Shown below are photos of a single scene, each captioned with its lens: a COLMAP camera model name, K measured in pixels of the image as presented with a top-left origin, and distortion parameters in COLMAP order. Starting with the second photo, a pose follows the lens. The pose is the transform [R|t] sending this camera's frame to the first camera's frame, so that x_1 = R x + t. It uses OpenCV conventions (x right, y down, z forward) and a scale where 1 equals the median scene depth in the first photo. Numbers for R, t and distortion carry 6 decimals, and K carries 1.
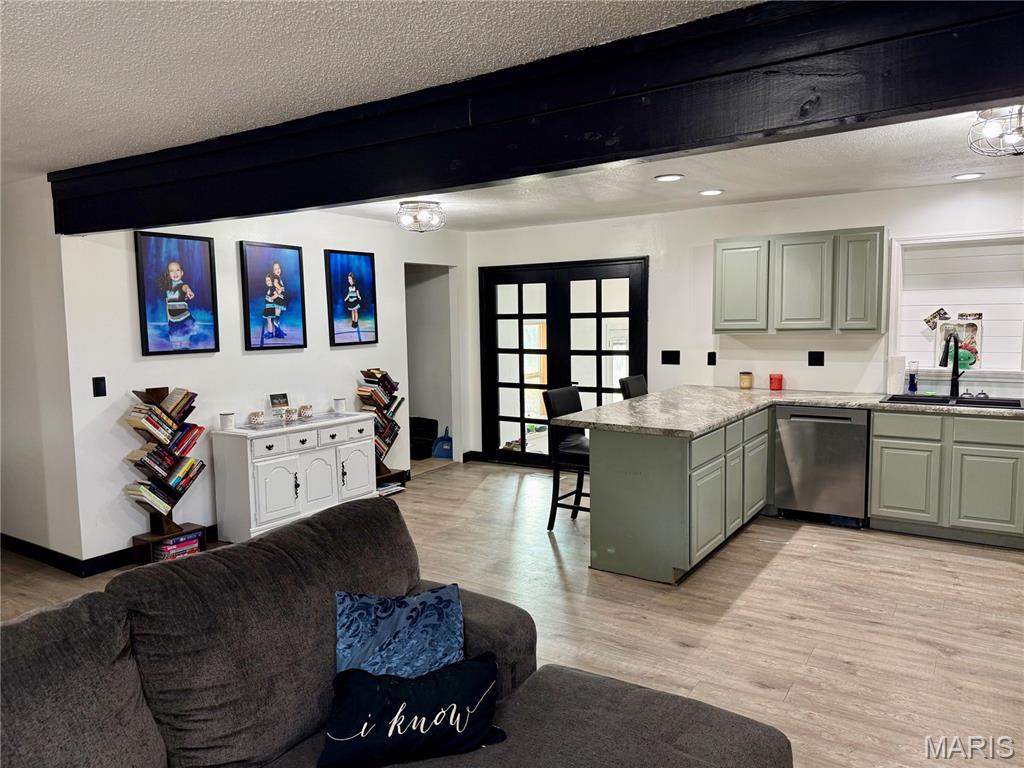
lens RADIAL K [[709.5, 0, 512.0], [0, 709.5, 384.0], [0, 0, 1]] dist [-0.005485, -0.006173]
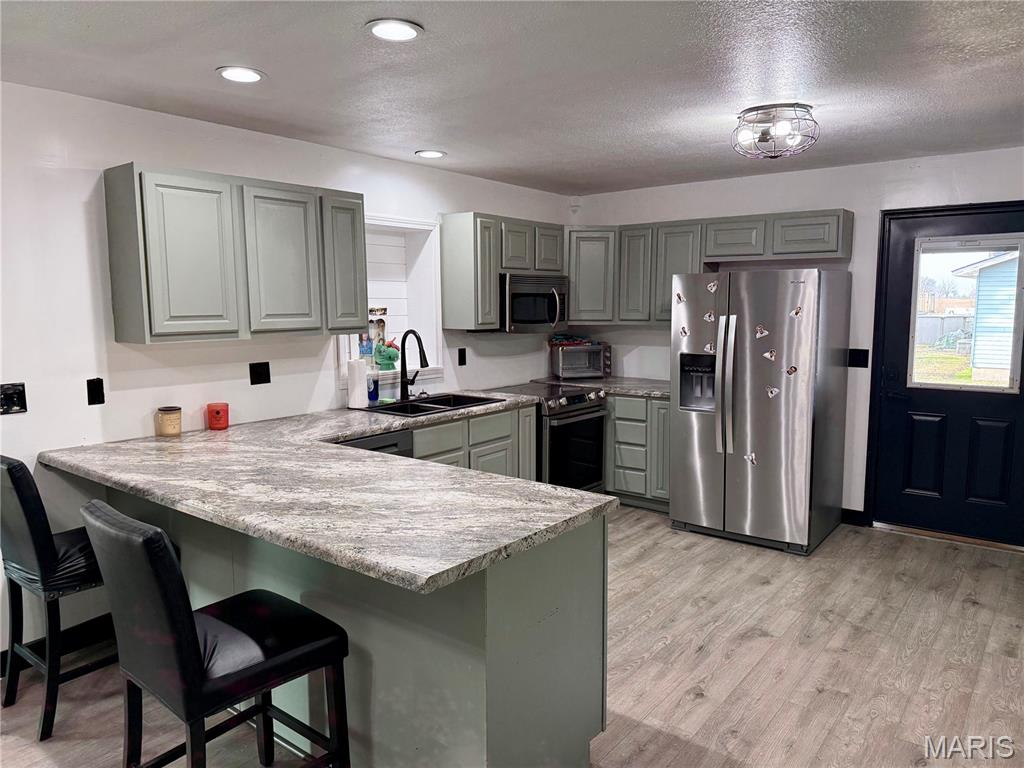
lens RADIAL K [[709.5, 0, 512.0], [0, 709.5, 384.0], [0, 0, 1]] dist [-0.005485, -0.006173]
pose [[0.093435, -0.095859, 0.991000, -0.245573], [0.101289, 0.991105, 0.086320, -0.064820], [-0.990460, 0.092312, 0.102313, 0.748059]]
